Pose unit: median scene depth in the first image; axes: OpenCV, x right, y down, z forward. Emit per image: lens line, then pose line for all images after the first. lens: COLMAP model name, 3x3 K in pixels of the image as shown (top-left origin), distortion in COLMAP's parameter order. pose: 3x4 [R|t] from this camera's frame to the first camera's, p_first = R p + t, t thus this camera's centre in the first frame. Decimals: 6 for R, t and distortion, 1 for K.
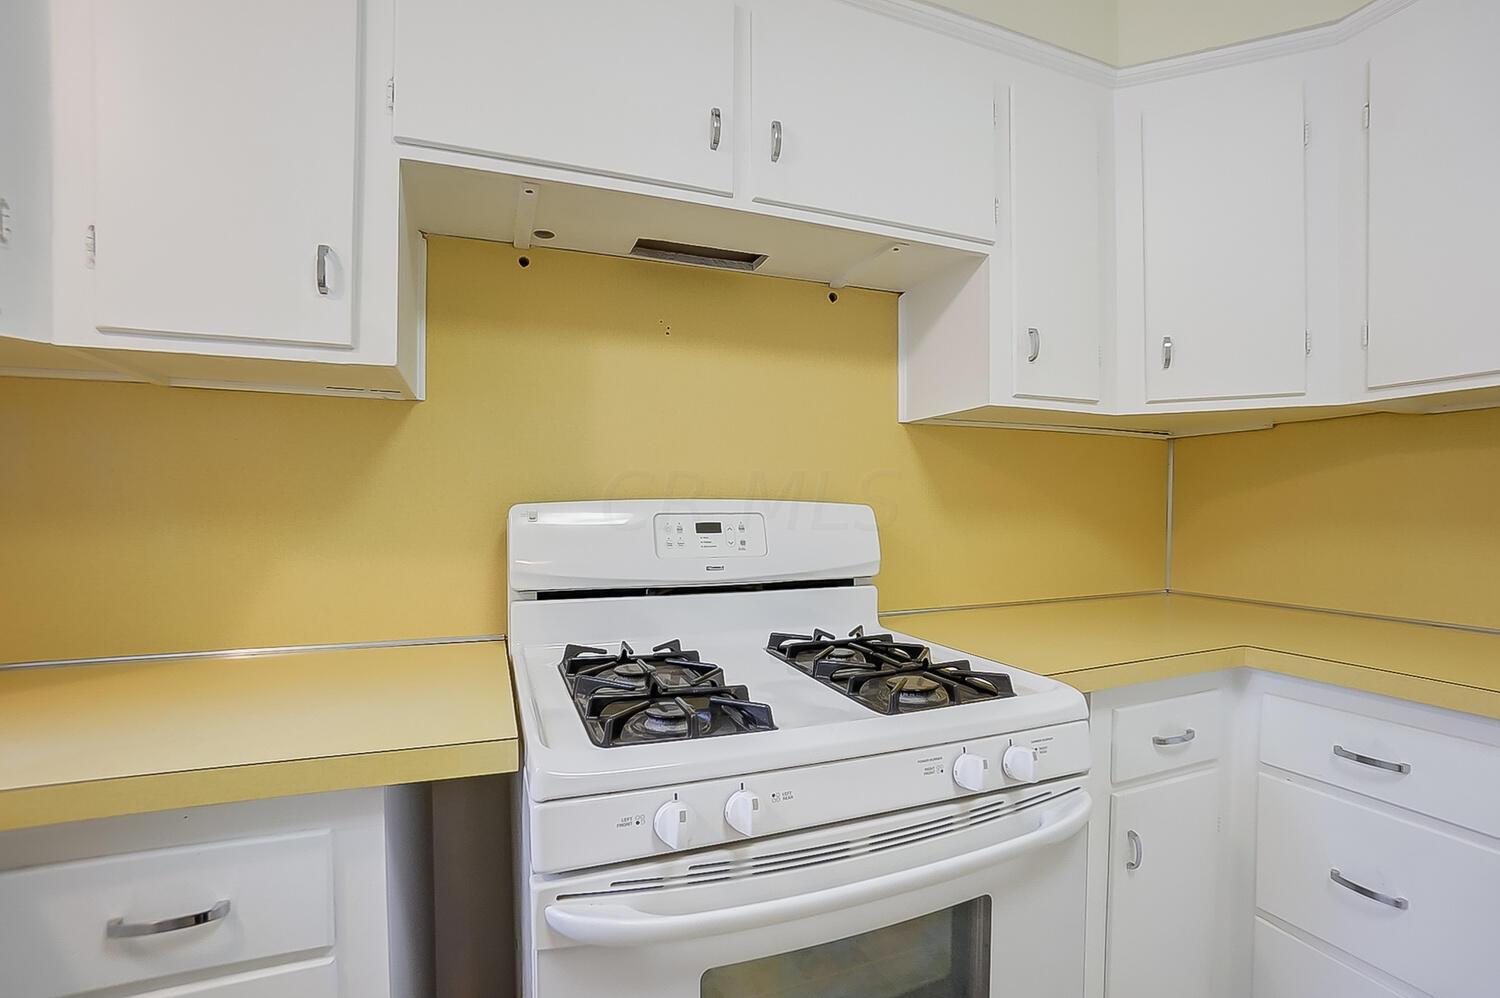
lens RADIAL K [[681.4, 0, 750.1], [0, 681.4, 511.1], [0, 0, 1]] dist [-0.044130, 0.000533]
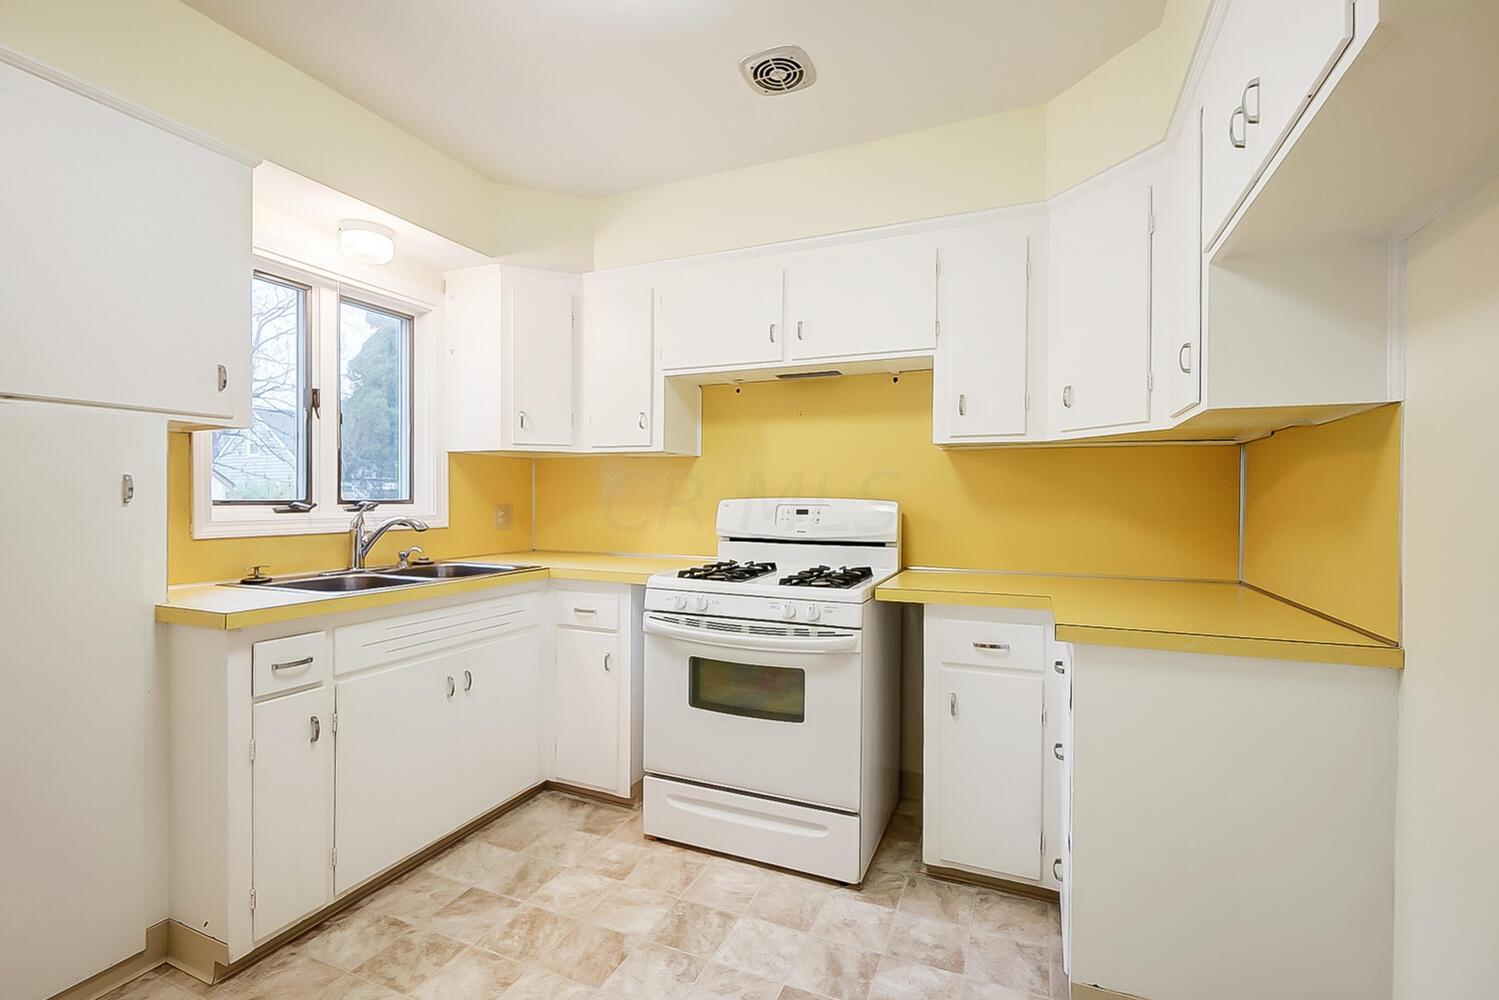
lens RADIAL K [[673.0, 0, 749.5], [0, 673.0, 500.0], [0, 0, 1]] dist [0.000254, 0.000086]
pose [[0.707677, 0.007981, -0.706491, 1.303233], [-0.011055, 0.999939, 0.000222, -0.010308], [0.706450, 0.007653, 0.707722, -0.558324]]
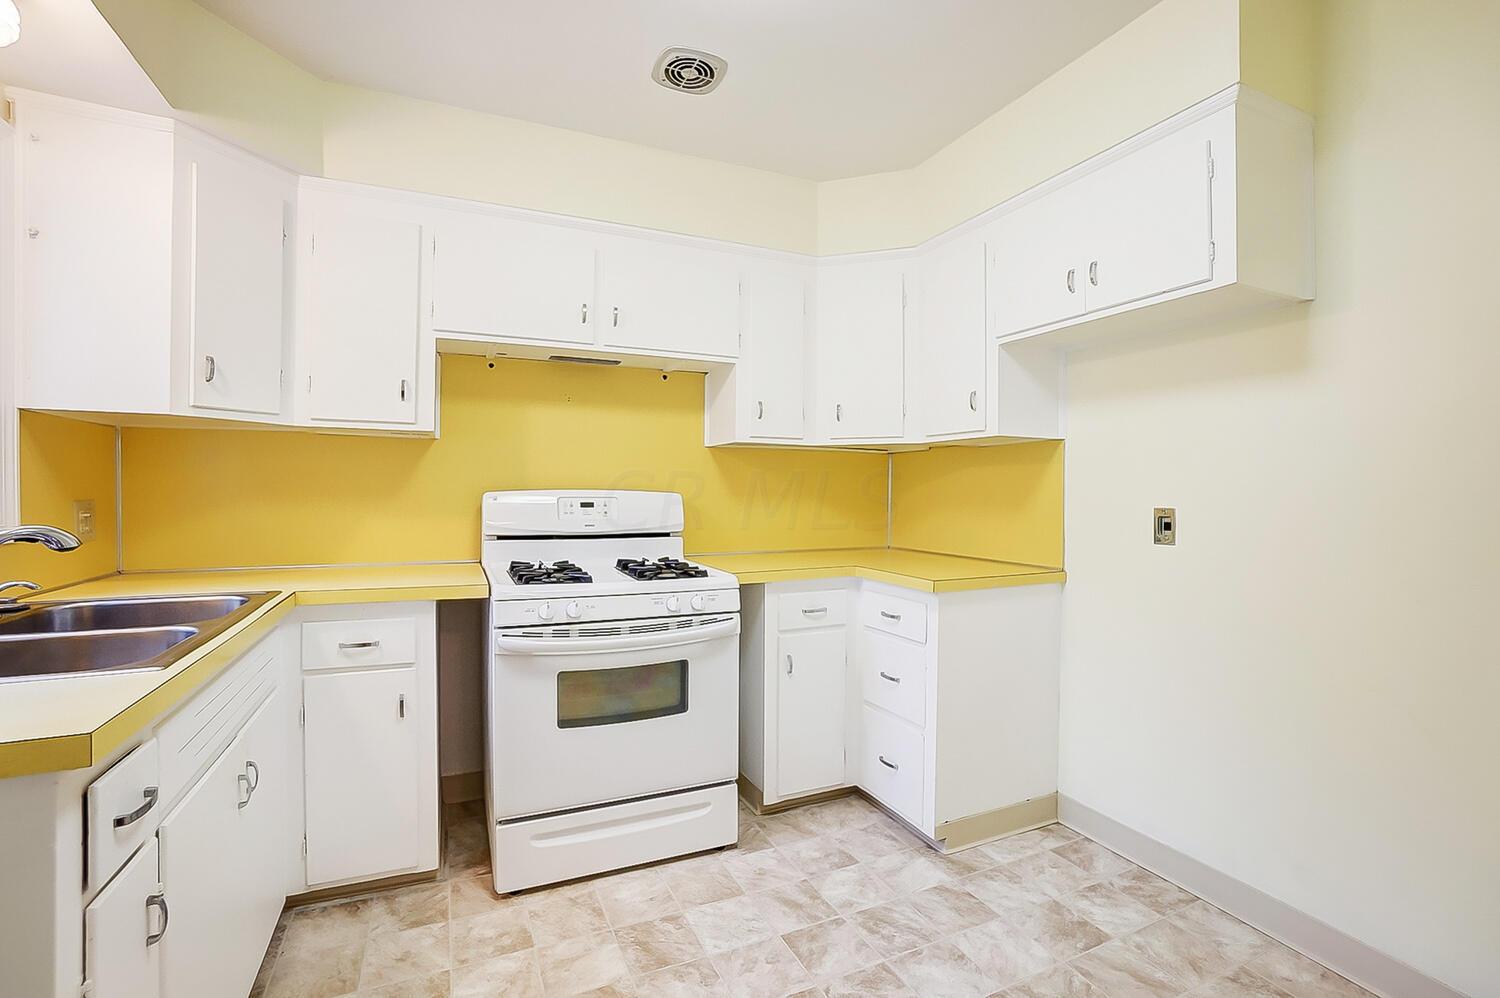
lens RADIAL K [[670.6, 0, 750.2], [0, 670.6, 495.6], [0, 0, 1]] dist [-0.066431, 0.019711]
pose [[0.998497, 0.007367, 0.054317, 0.310150], [-0.007452, 0.999971, 0.001371, -0.007830], [-0.054306, -0.001774, 0.998523, -0.952940]]
